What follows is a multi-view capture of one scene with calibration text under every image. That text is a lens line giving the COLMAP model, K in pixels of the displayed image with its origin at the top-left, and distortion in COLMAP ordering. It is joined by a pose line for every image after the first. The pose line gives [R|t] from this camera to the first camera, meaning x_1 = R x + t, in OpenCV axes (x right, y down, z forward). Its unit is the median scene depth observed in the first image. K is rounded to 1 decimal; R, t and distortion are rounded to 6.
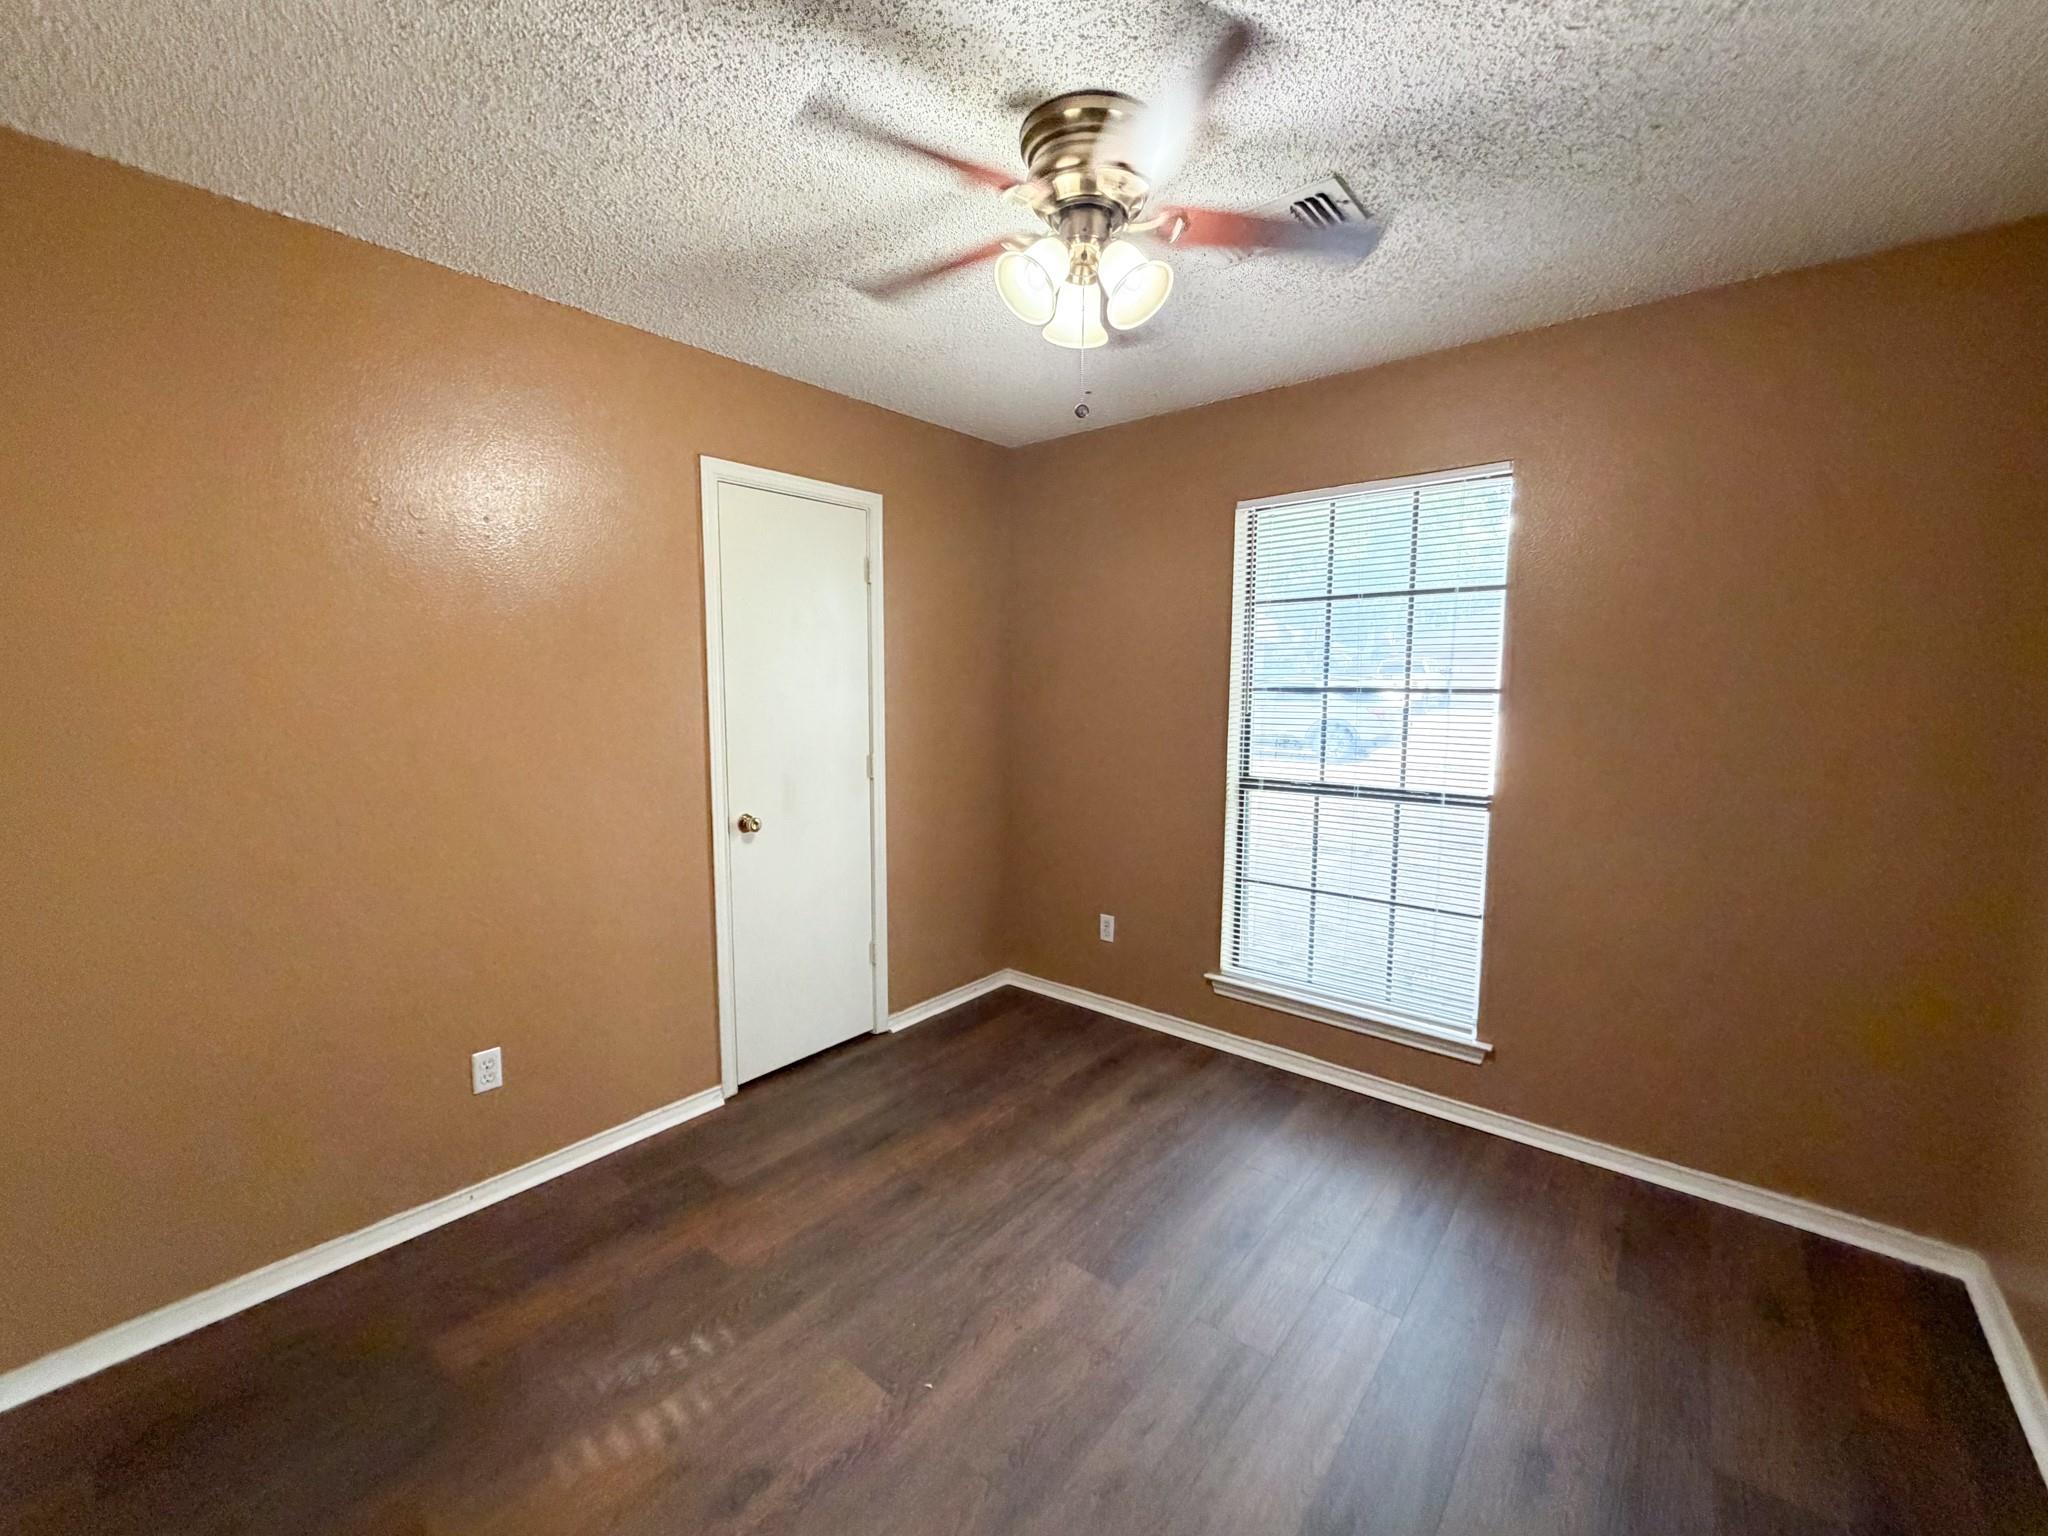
lens RADIAL K [[823.0, 0, 1026.8], [0, 823.0, 763.0], [0, 0, 1]] dist [-0.000798, 0.000019]
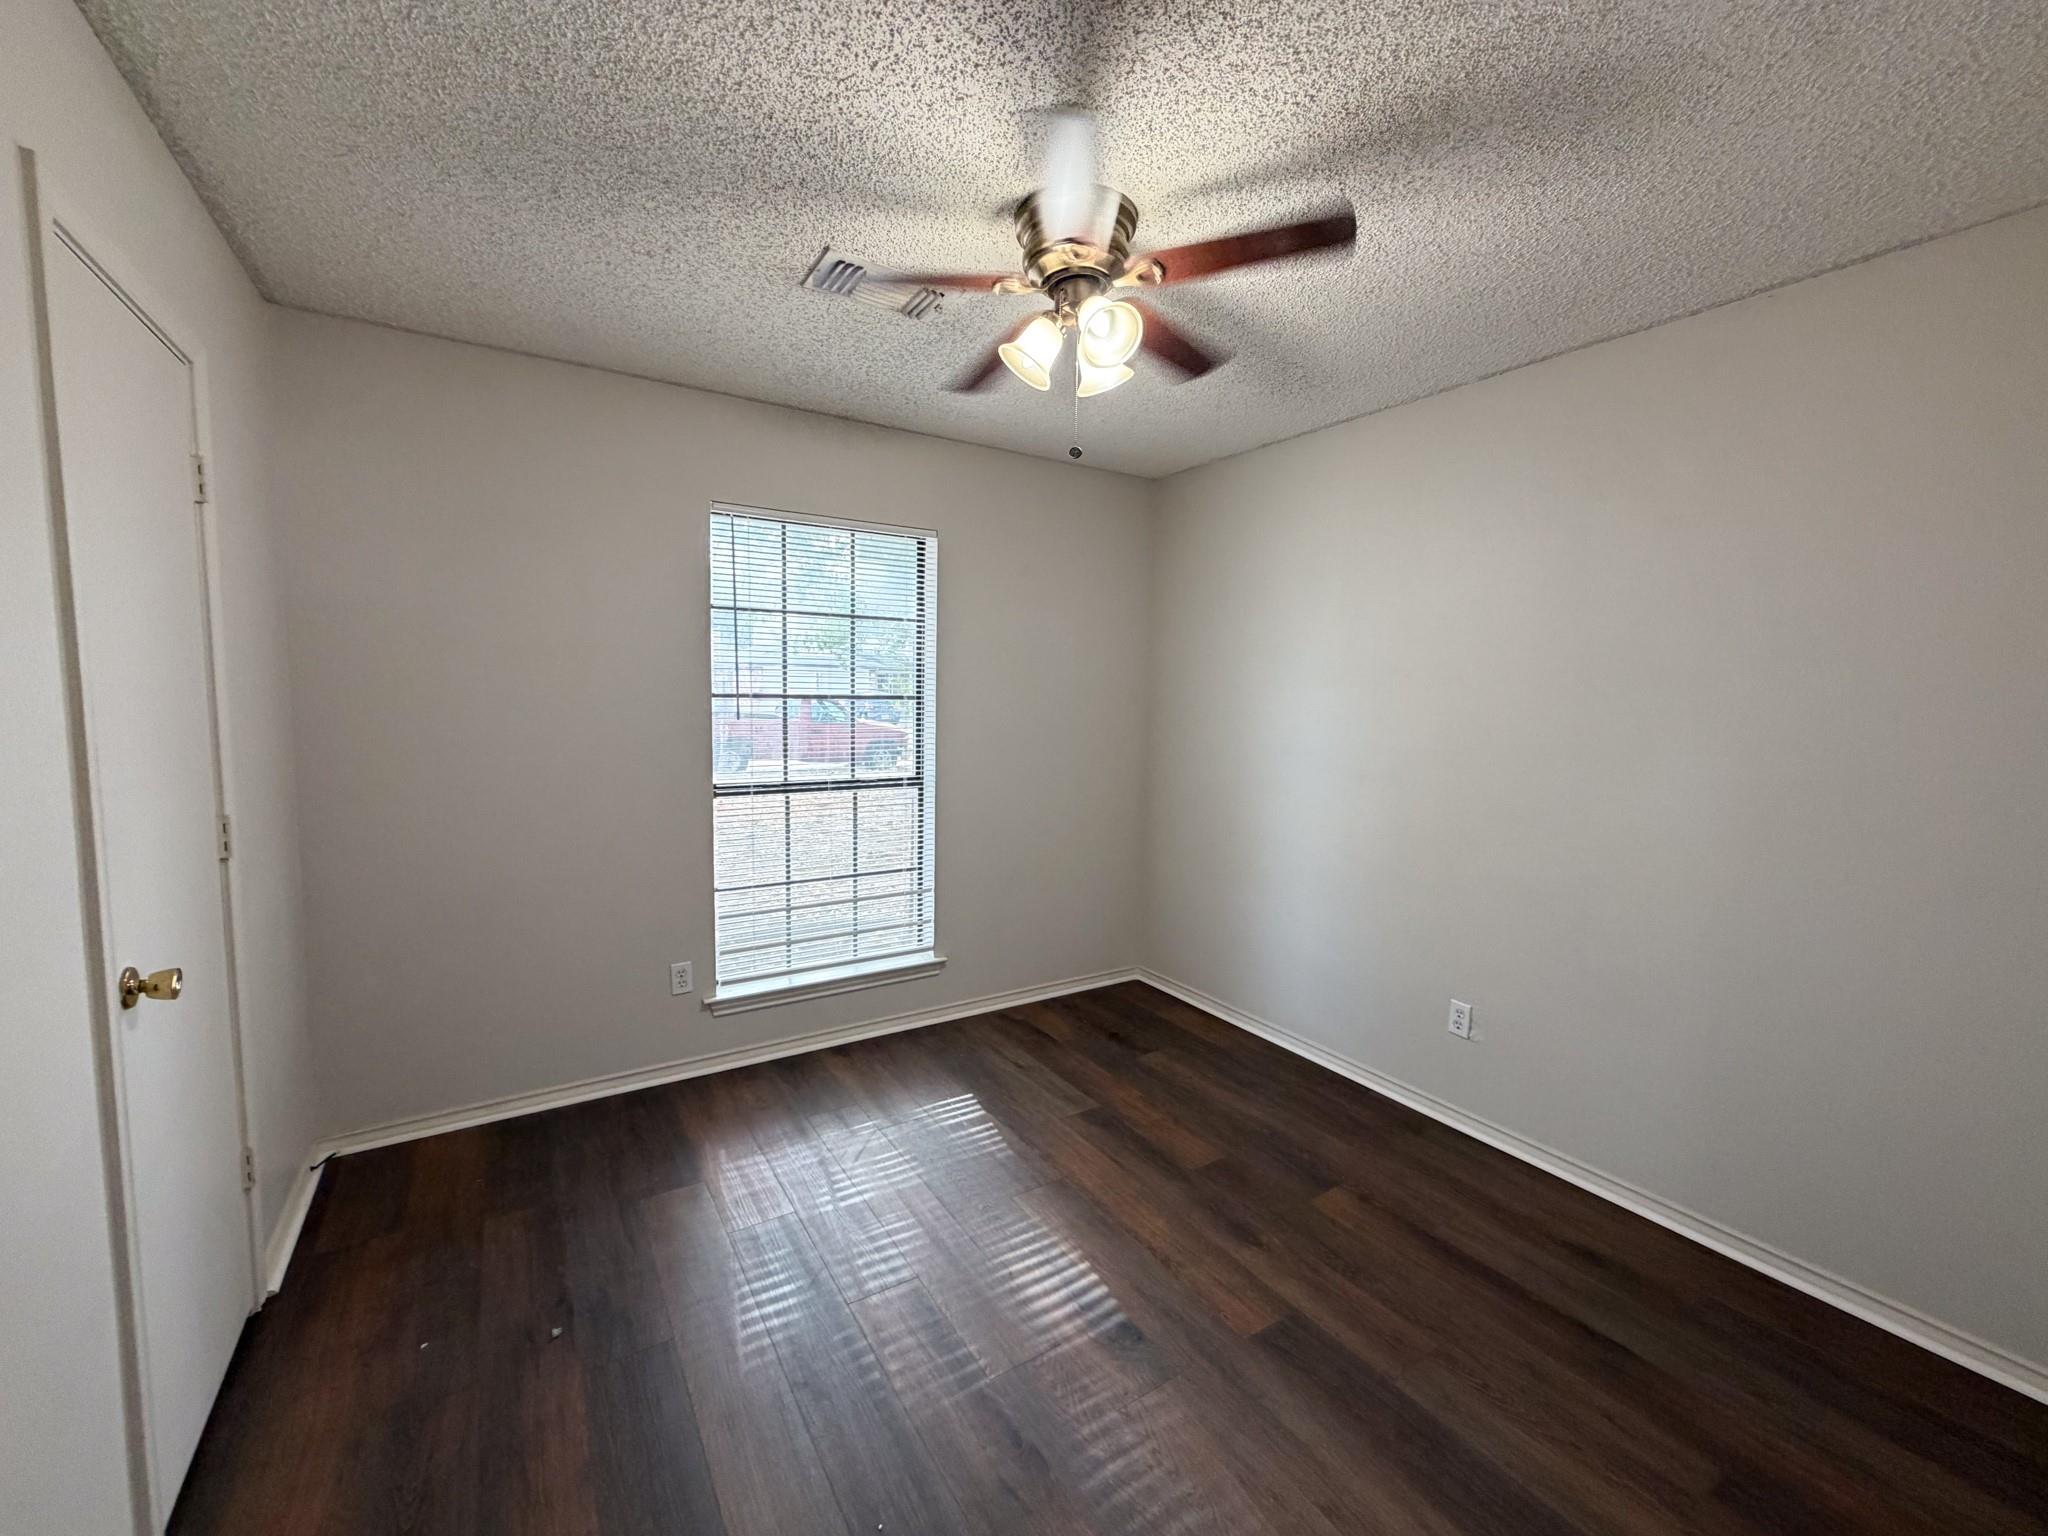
lens RADIAL K [[823.0, 0, 1025.9], [0, 823.0, 767.1], [0, 0, 1]] dist [-0.000798, 0.000019]
pose [[0.306676, -0.088752, 0.947667, -0.568470], [0.078638, 0.994602, 0.067700, -0.044111], [-0.948560, 0.053761, 0.311999, 0.363689]]
